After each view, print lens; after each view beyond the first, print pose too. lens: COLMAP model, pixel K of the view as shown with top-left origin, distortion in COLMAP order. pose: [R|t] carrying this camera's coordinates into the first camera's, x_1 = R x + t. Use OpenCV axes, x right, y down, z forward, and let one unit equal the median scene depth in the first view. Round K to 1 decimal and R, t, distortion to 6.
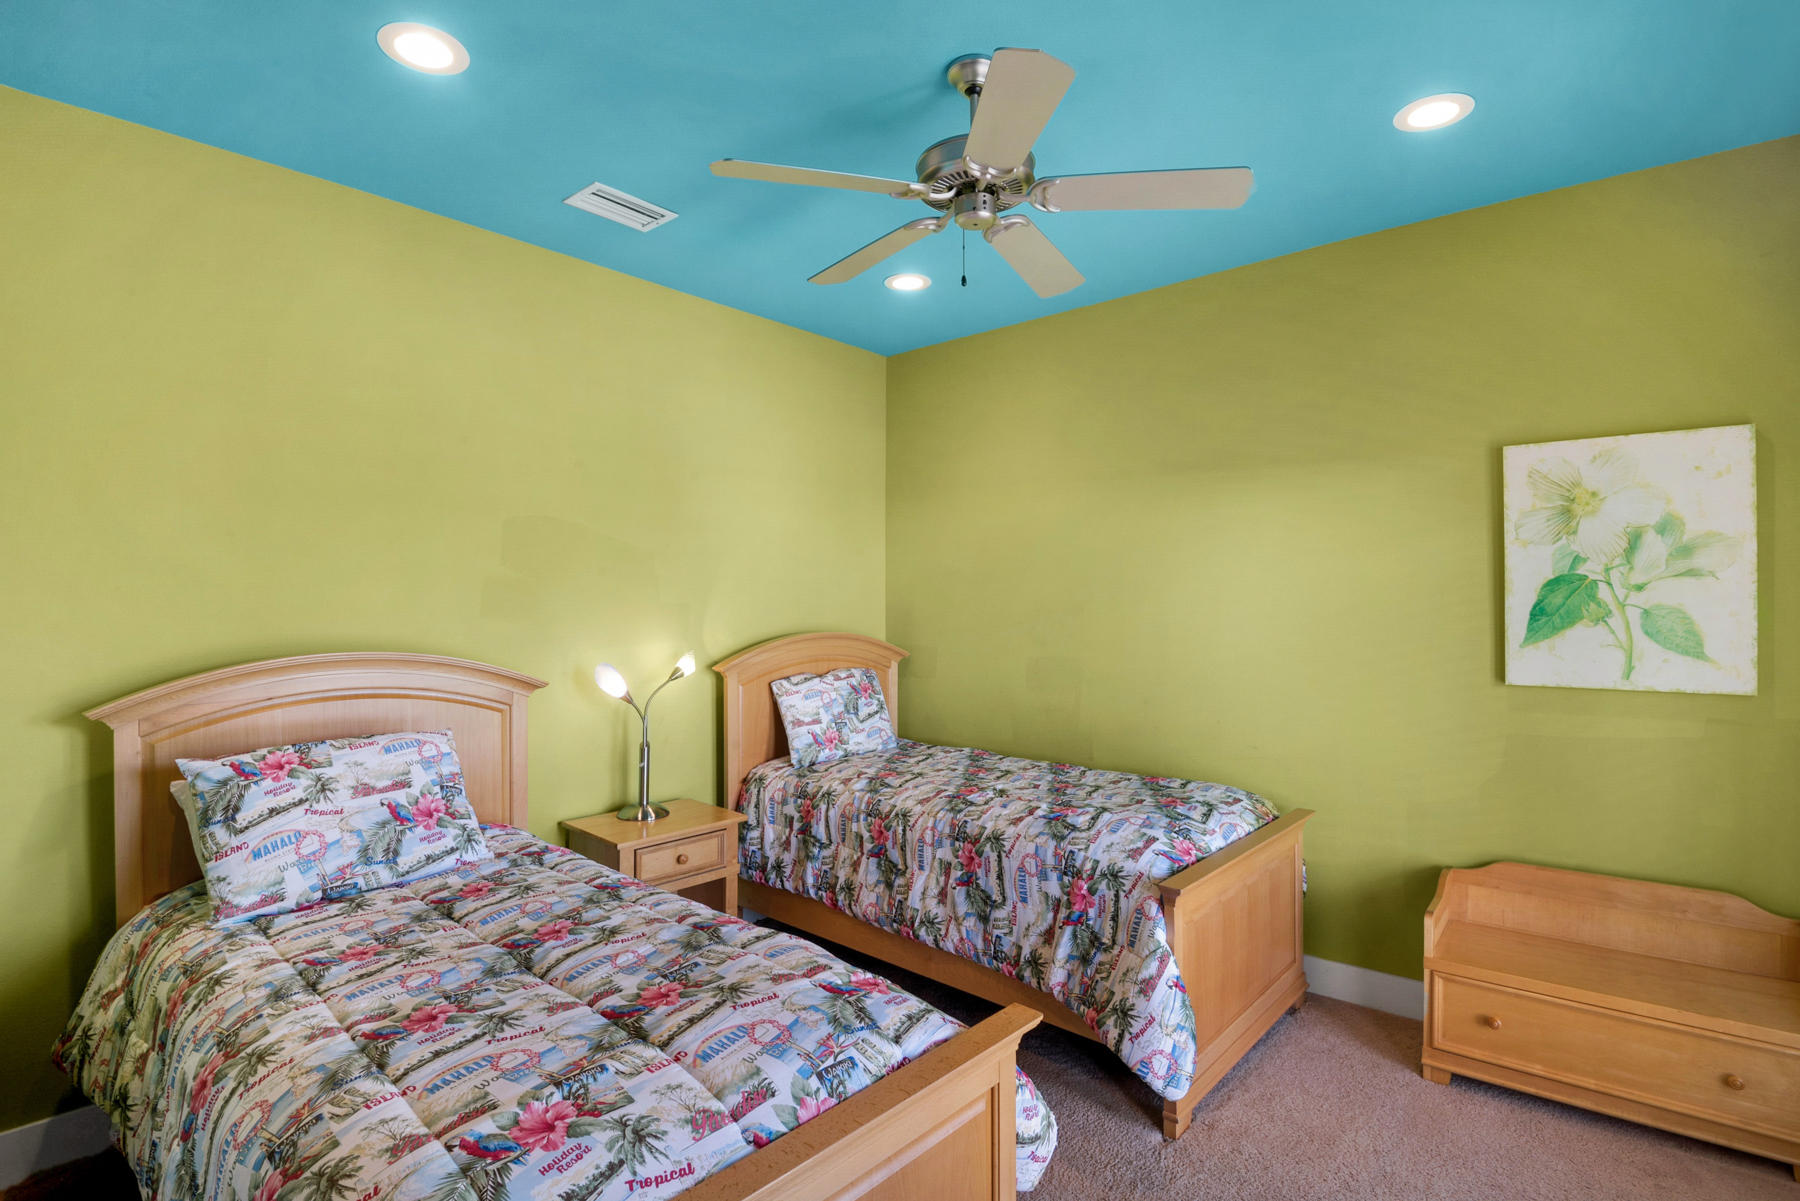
lens RADIAL K [[879.5, 0, 900.0], [0, 879.5, 600.5], [0, 0, 1]] dist [-0.000519, -0.000114]
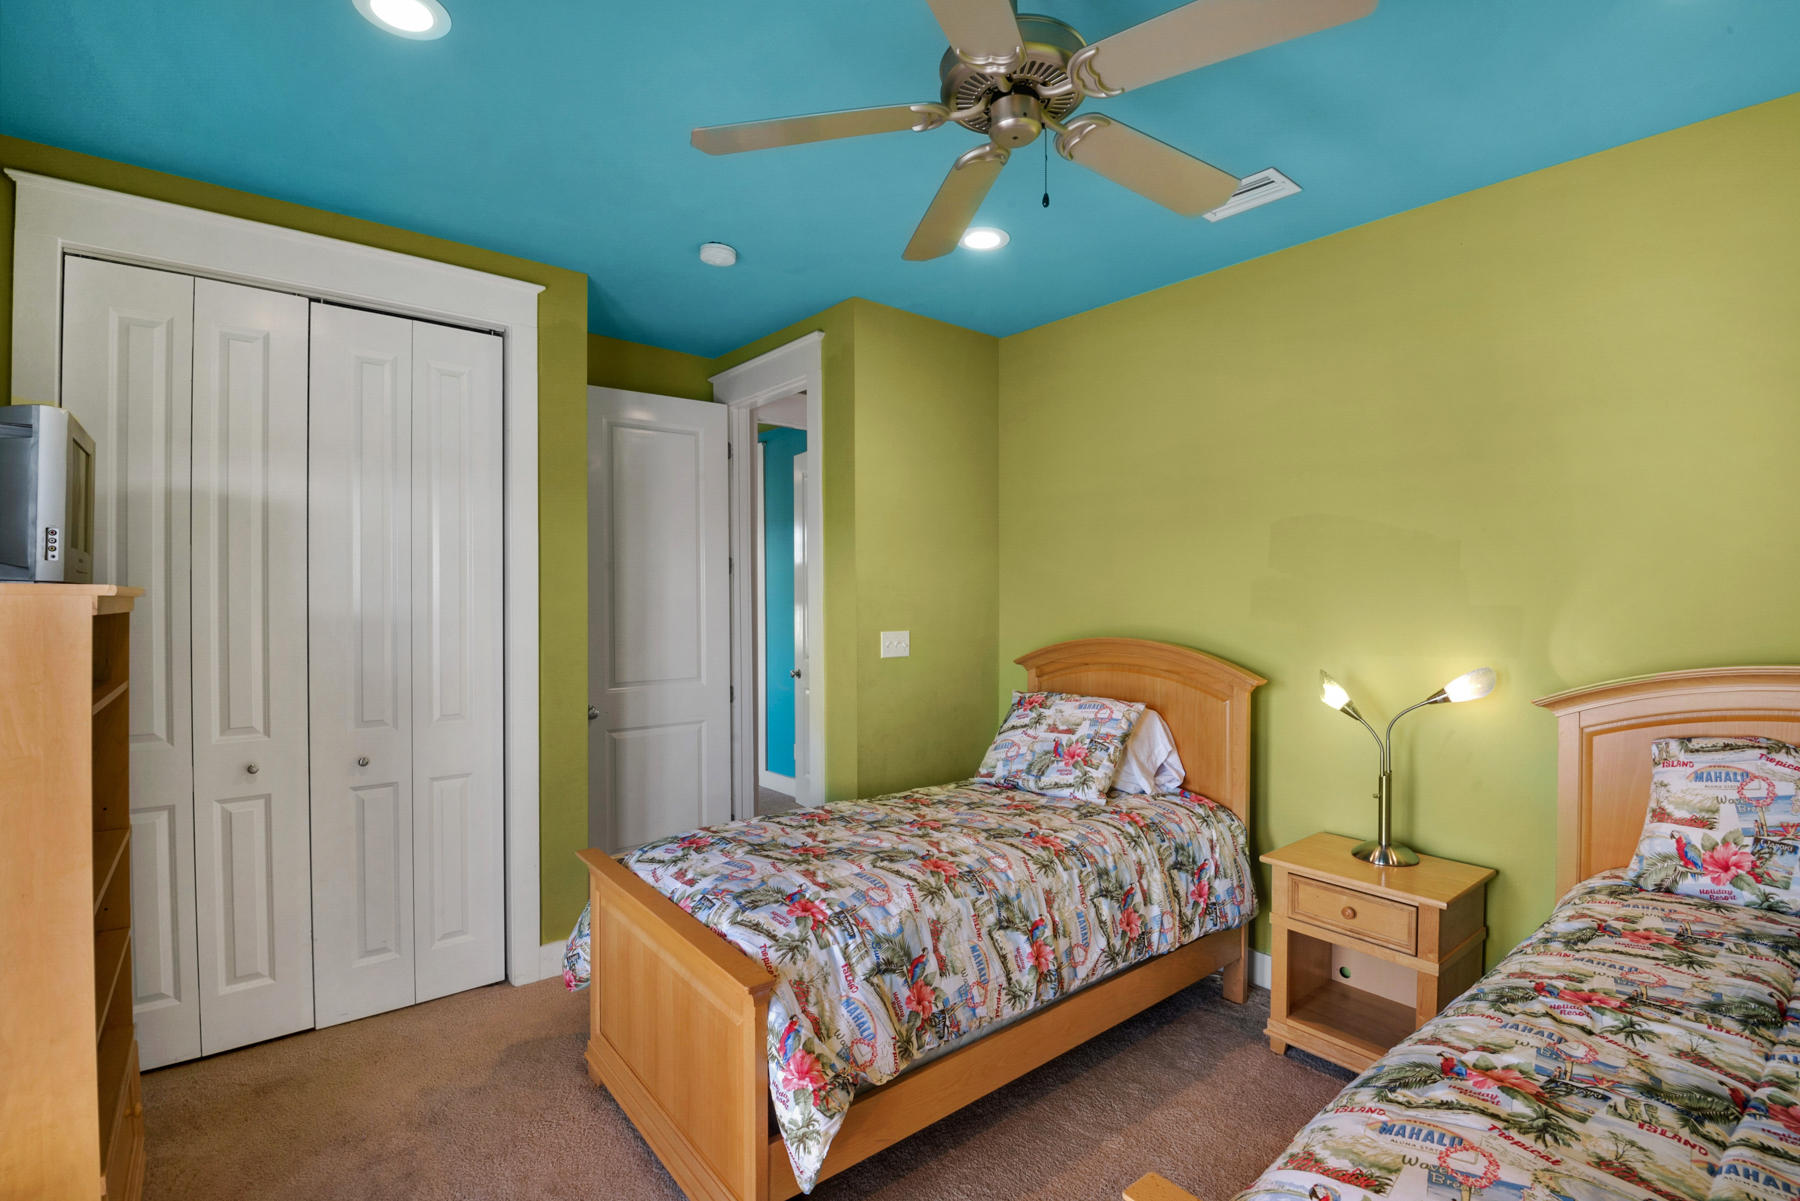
lens RADIAL K [[825.6, 0, 900.0], [0, 825.6, 600.5], [0, 0, 1]] dist [-0.001664, -0.000259]
pose [[-0.166064, 0.003525, -0.986109, 0.814160], [0.003656, 0.999989, 0.002959, -0.007807], [0.986108, -0.003114, -0.166075, 0.972908]]
